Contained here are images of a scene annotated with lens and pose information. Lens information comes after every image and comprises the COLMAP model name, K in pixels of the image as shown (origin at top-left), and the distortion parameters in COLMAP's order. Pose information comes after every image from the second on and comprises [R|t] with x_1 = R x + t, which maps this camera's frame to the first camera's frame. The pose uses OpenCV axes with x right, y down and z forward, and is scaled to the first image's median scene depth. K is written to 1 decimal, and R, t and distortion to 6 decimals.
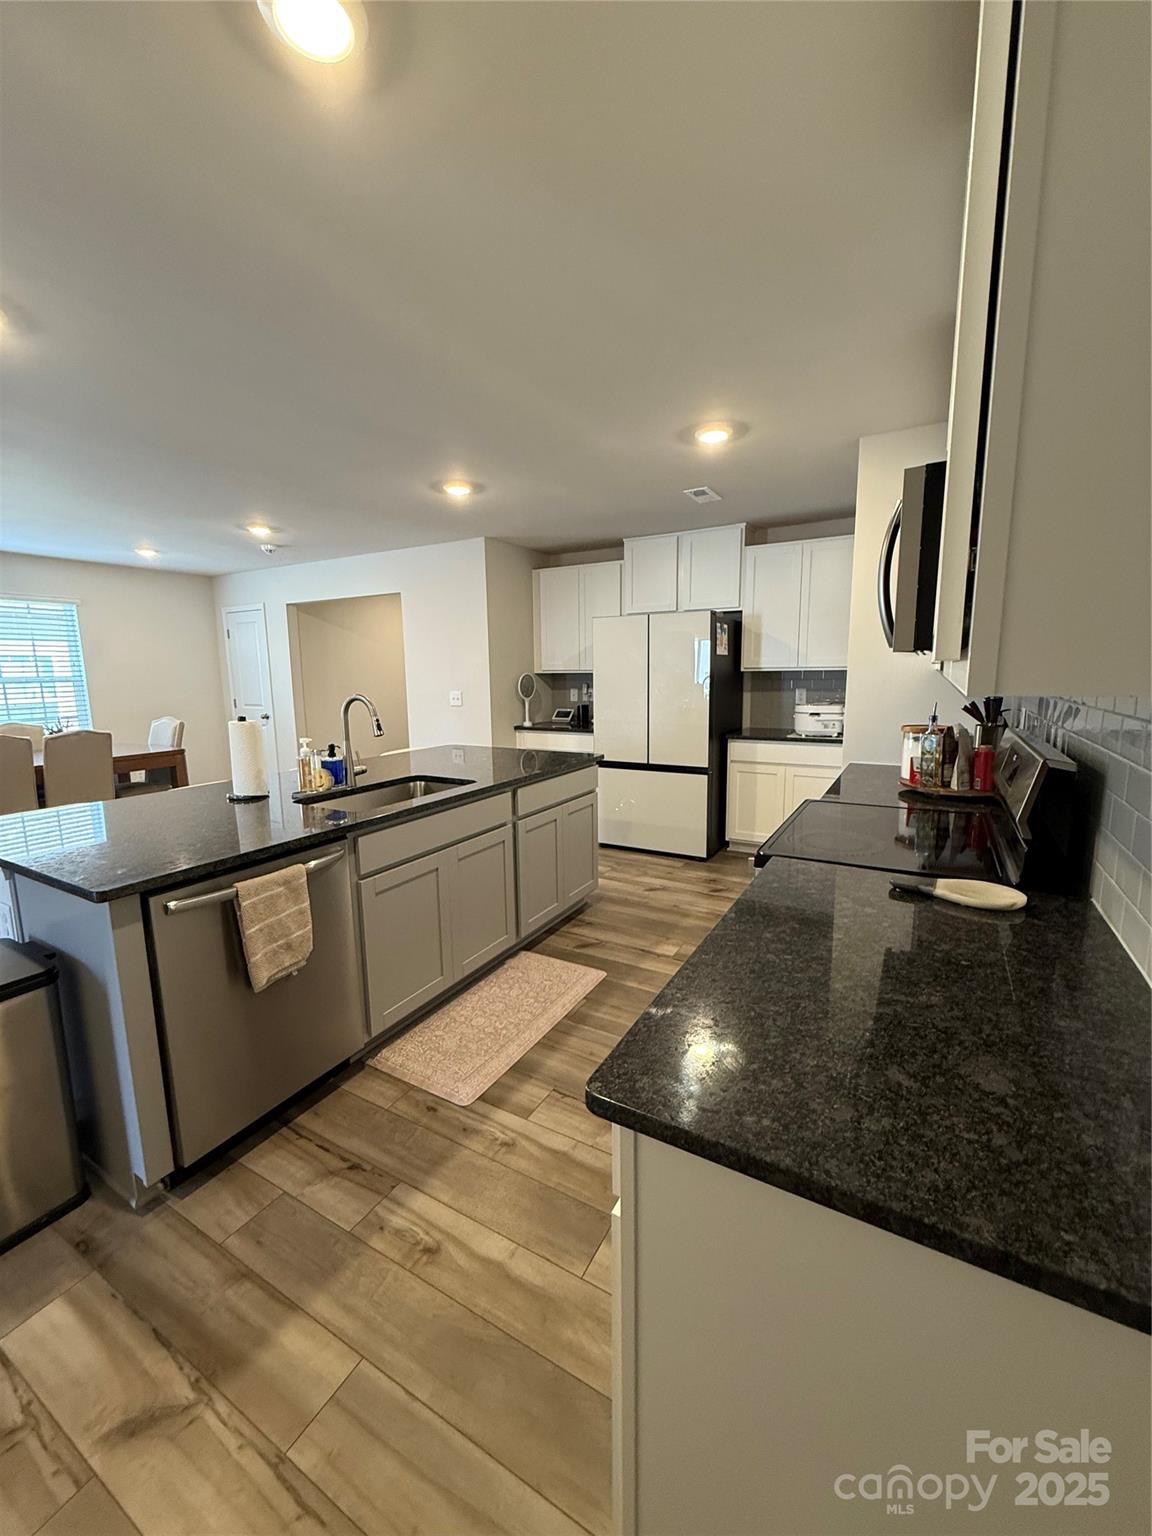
lens RADIAL K [[610.0, 0, 576.0], [0, 610.0, 768.0], [0, 0, 1]] dist [0.001758, -0.000063]
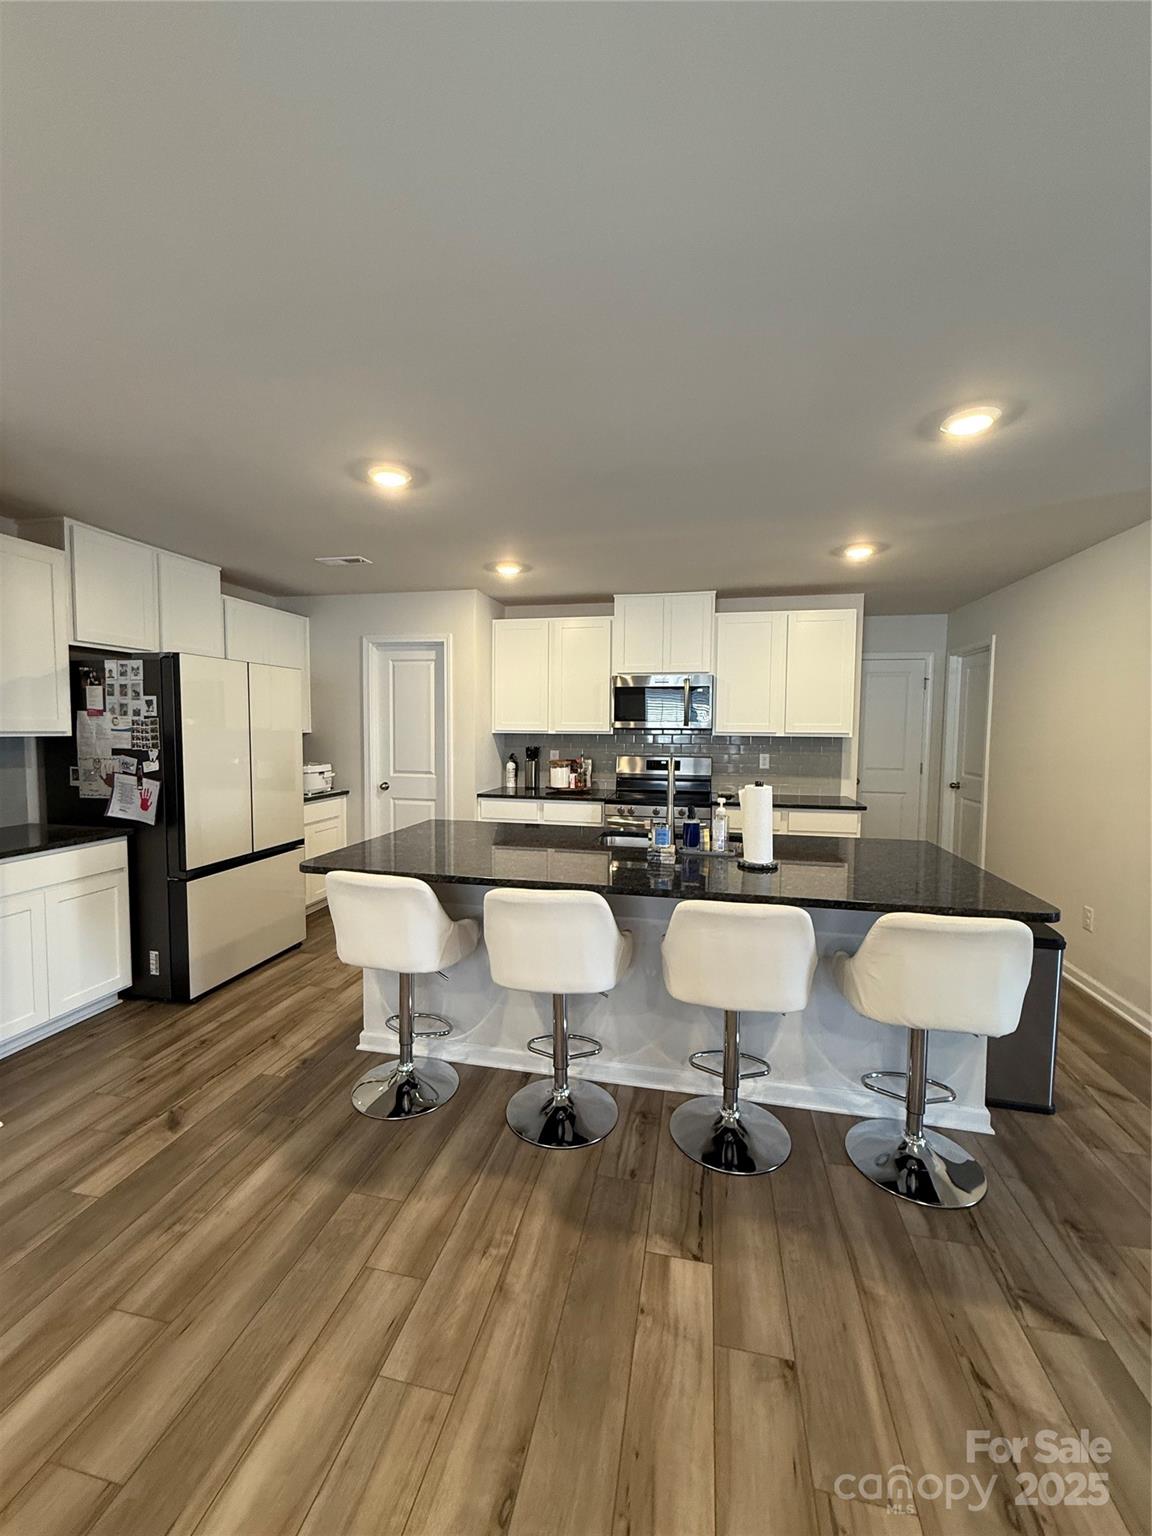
lens RADIAL K [[610.0, 0, 576.0], [0, 610.0, 768.0], [0, 0, 1]] dist [0.001758, -0.000063]
pose [[-0.301412, -0.051356, 0.952110, -0.738770], [0.149161, 0.983715, 0.100281, -0.129909], [-0.941755, 0.172244, -0.288843, 0.827176]]
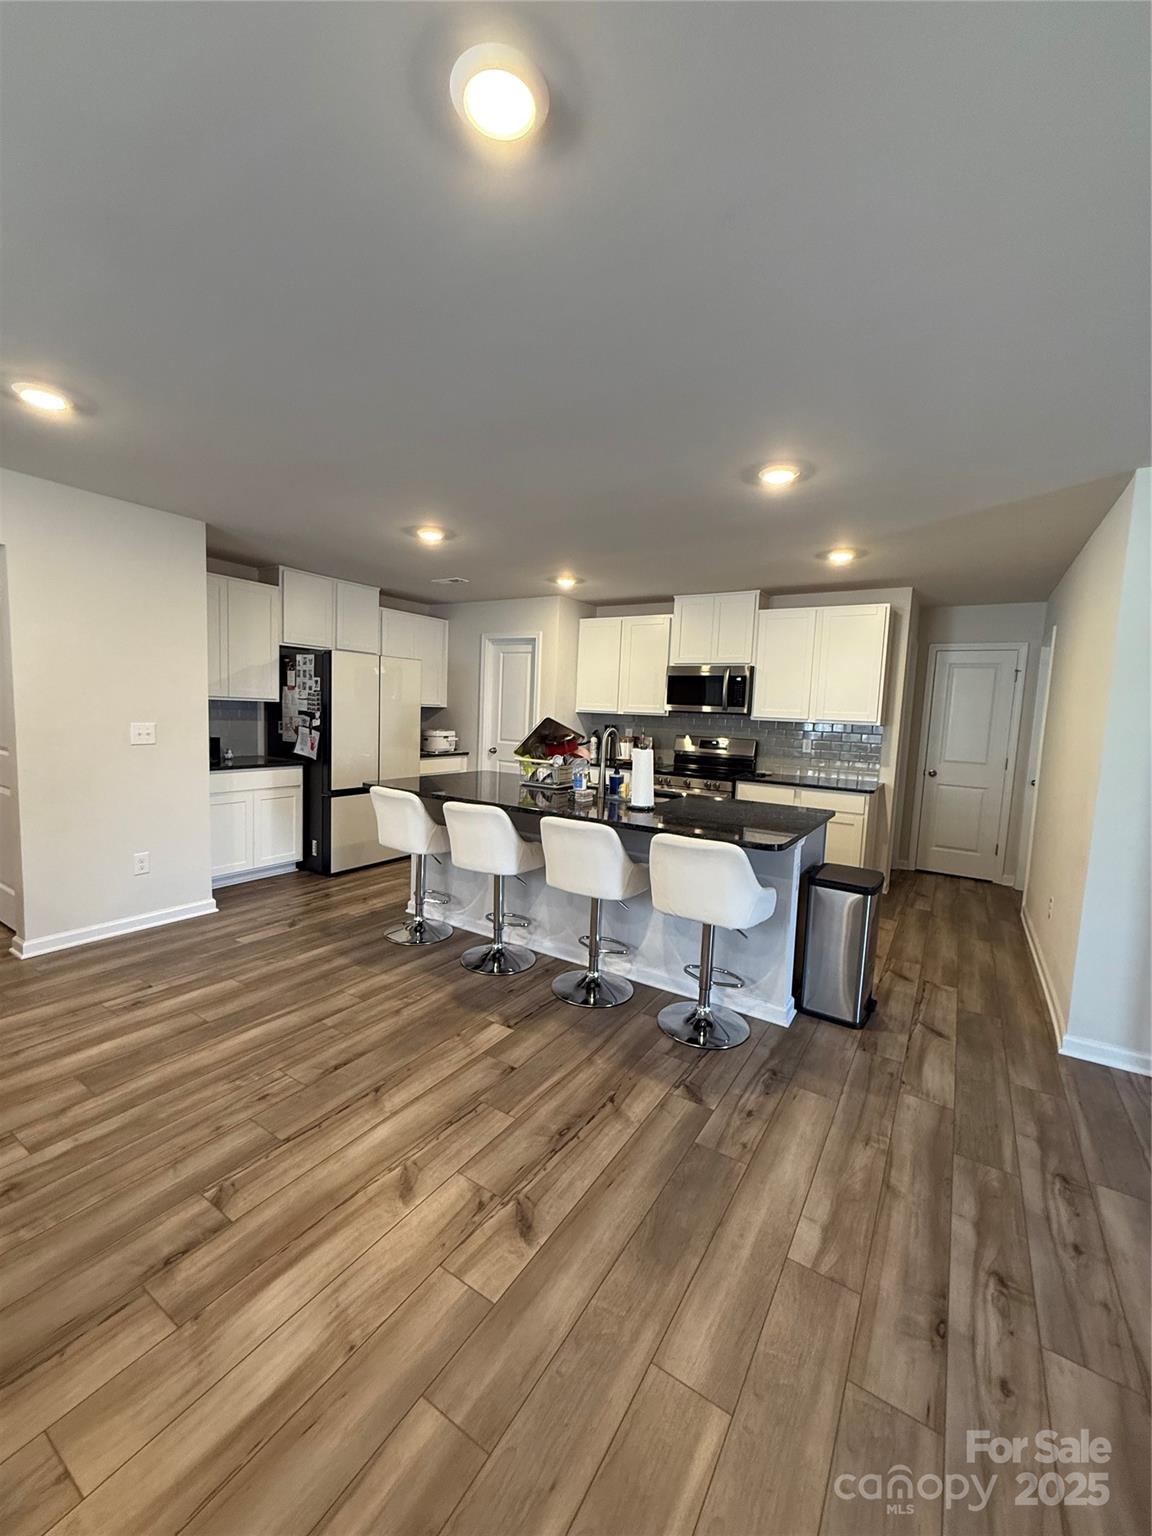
lens RADIAL K [[610.0, 0, 576.0], [0, 610.0, 768.0], [0, 0, 1]] dist [0.001758, -0.000063]
pose [[0.044388, -0.080022, 0.995804, -0.998887], [0.118901, 0.990125, 0.074266, -0.080607], [-0.991913, 0.115105, 0.053464, 0.577655]]
